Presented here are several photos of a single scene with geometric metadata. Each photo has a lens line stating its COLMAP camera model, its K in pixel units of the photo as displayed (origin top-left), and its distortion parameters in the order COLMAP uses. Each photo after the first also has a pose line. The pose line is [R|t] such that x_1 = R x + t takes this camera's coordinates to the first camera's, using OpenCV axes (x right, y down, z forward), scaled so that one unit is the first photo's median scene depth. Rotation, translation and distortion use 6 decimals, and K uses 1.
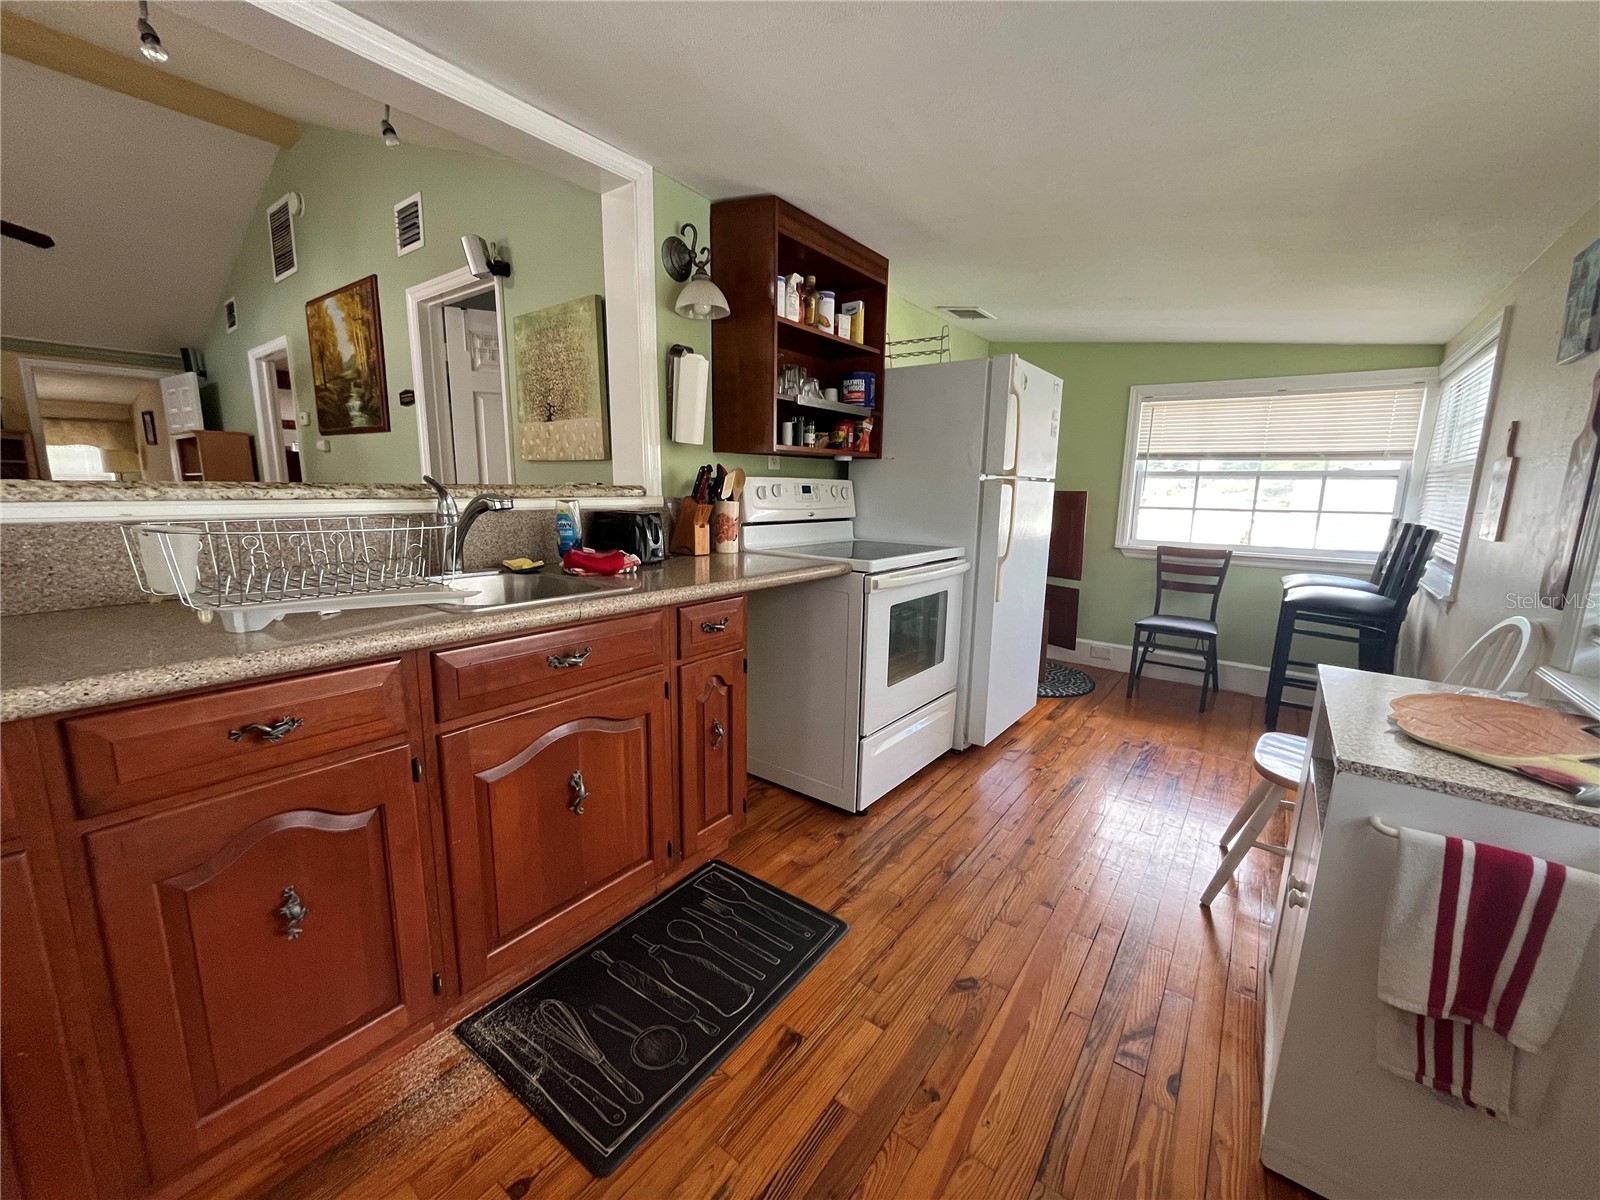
lens RADIAL K [[646.3, 0, 800.0], [0, 646.3, 600.0], [0, 0, 1]] dist [-0.003237, 0.000020]
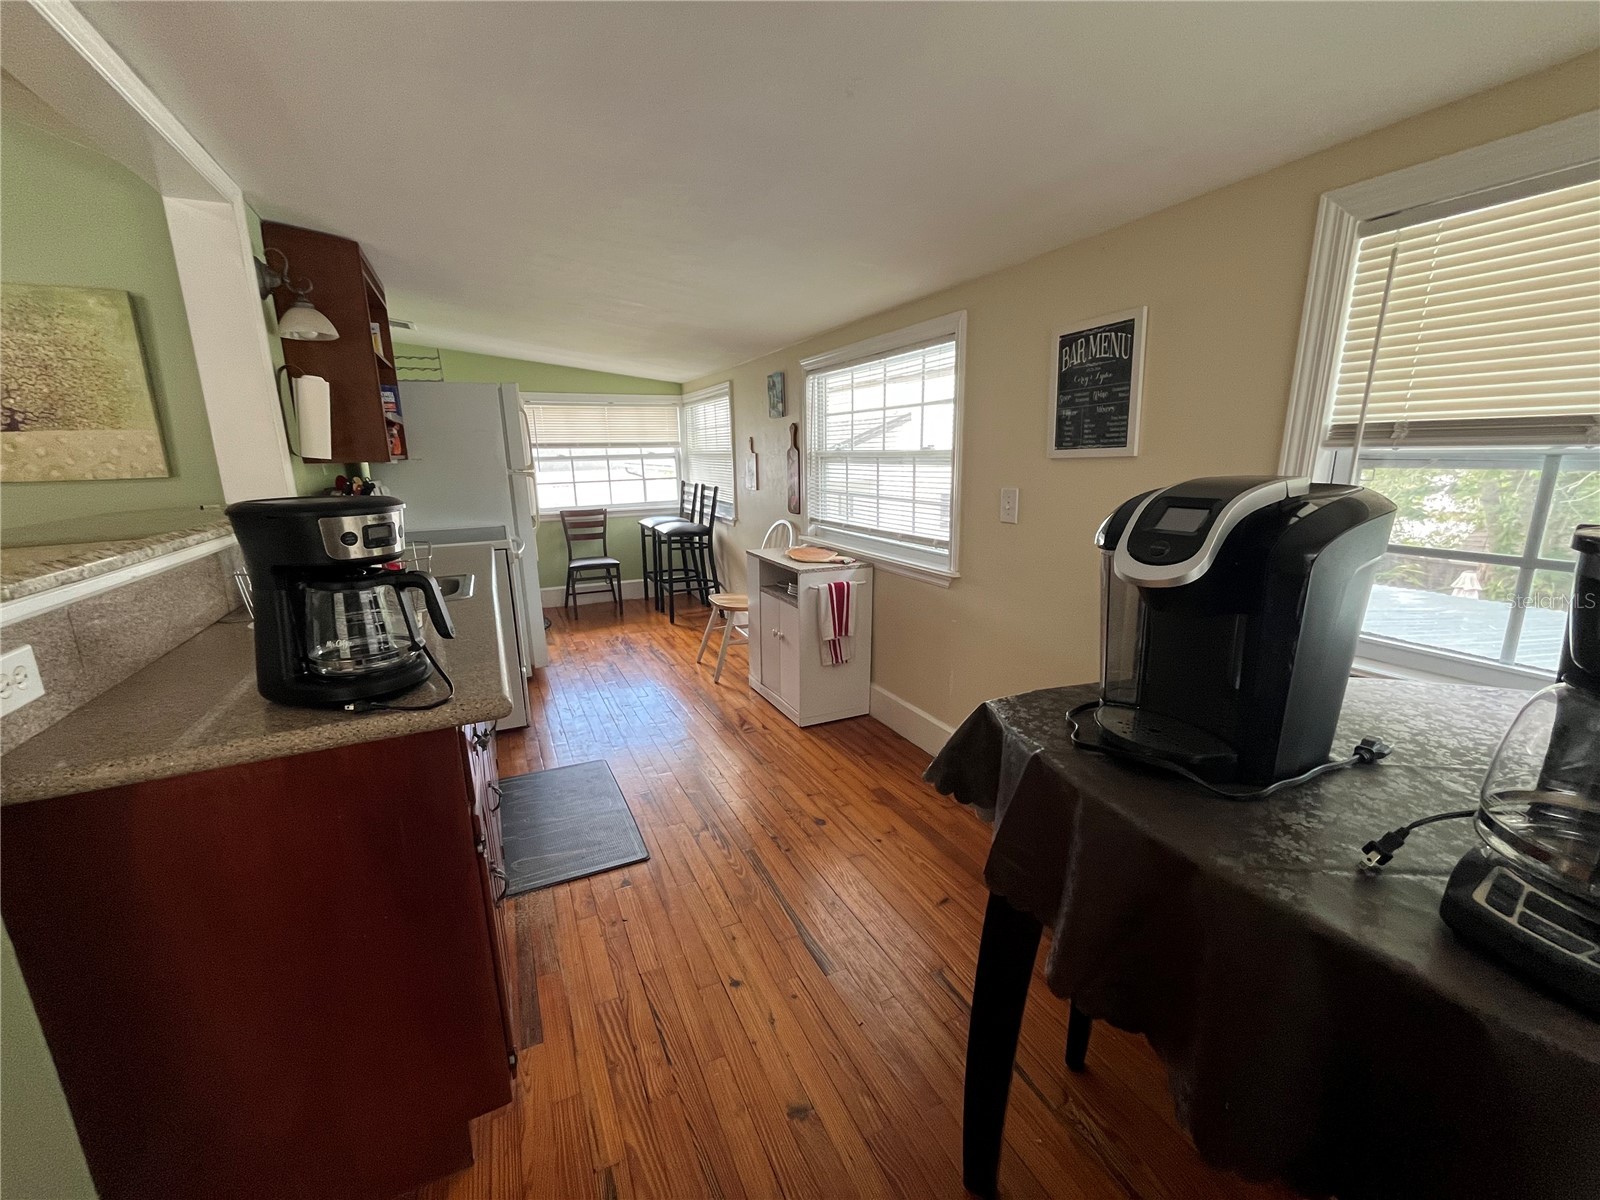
lens RADIAL K [[646.3, 0, 800.0], [0, 646.3, 600.0], [0, 0, 1]] dist [-0.003237, 0.000020]
pose [[0.463006, -0.224817, 0.857370, -0.627579], [0.182103, 0.970791, 0.156217, -0.029628], [-0.867447, 0.083800, 0.490422, -0.161015]]
